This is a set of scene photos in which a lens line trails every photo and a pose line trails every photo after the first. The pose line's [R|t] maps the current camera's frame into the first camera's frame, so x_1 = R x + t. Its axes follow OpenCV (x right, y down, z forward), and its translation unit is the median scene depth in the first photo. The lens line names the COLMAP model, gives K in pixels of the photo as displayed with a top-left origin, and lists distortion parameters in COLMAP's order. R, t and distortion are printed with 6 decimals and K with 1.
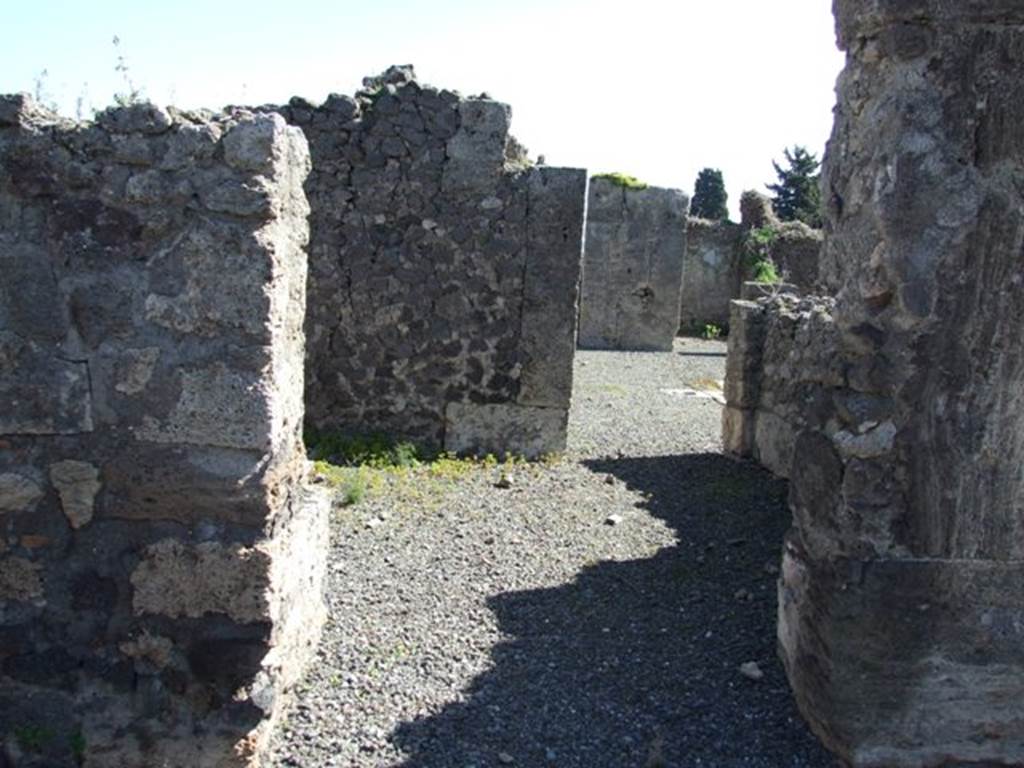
lens RADIAL K [[841.2, 0, 509.3], [0, 841.2, 383.5], [0, 0, 1]] dist [-0.060501, 0.043959]
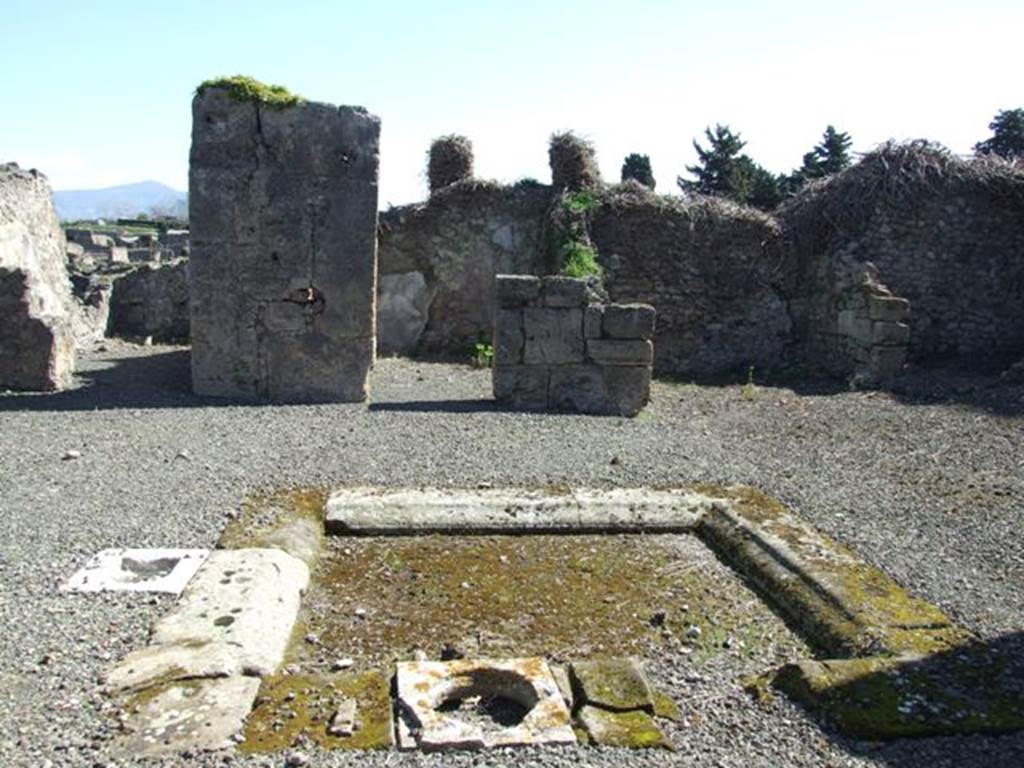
lens RADIAL K [[841.2, 0, 508.7], [0, 841.2, 381.0], [0, 0, 1]] dist [-0.060501, 0.043959]
pose [[0.997997, -0.016855, 0.060980, 0.206106], [0.016489, 0.999843, 0.006499, -0.043277], [-0.061080, -0.005480, 0.998118, 0.351776]]
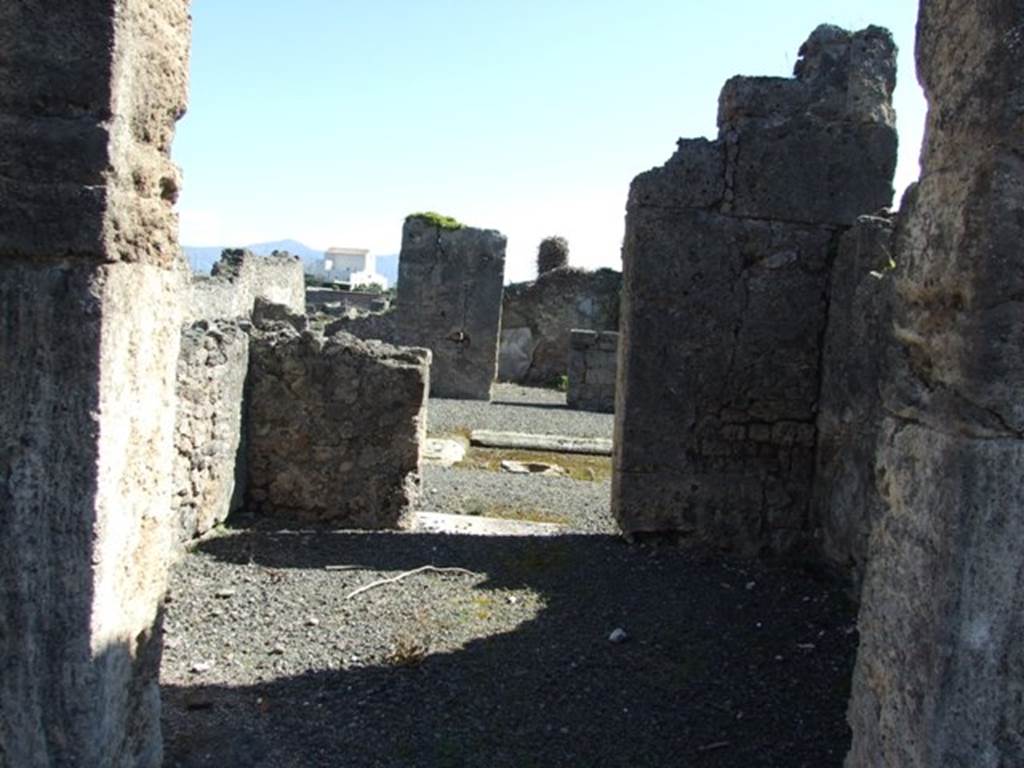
lens RADIAL K [[841.2, 0, 513.1], [0, 841.2, 381.9], [0, 0, 1]] dist [-0.060501, 0.043959]
pose [[0.997009, 0.032617, -0.070069, 0.230895], [-0.037363, 0.997017, -0.067540, 0.003382], [0.067657, 0.069956, 0.995253, 0.046287]]
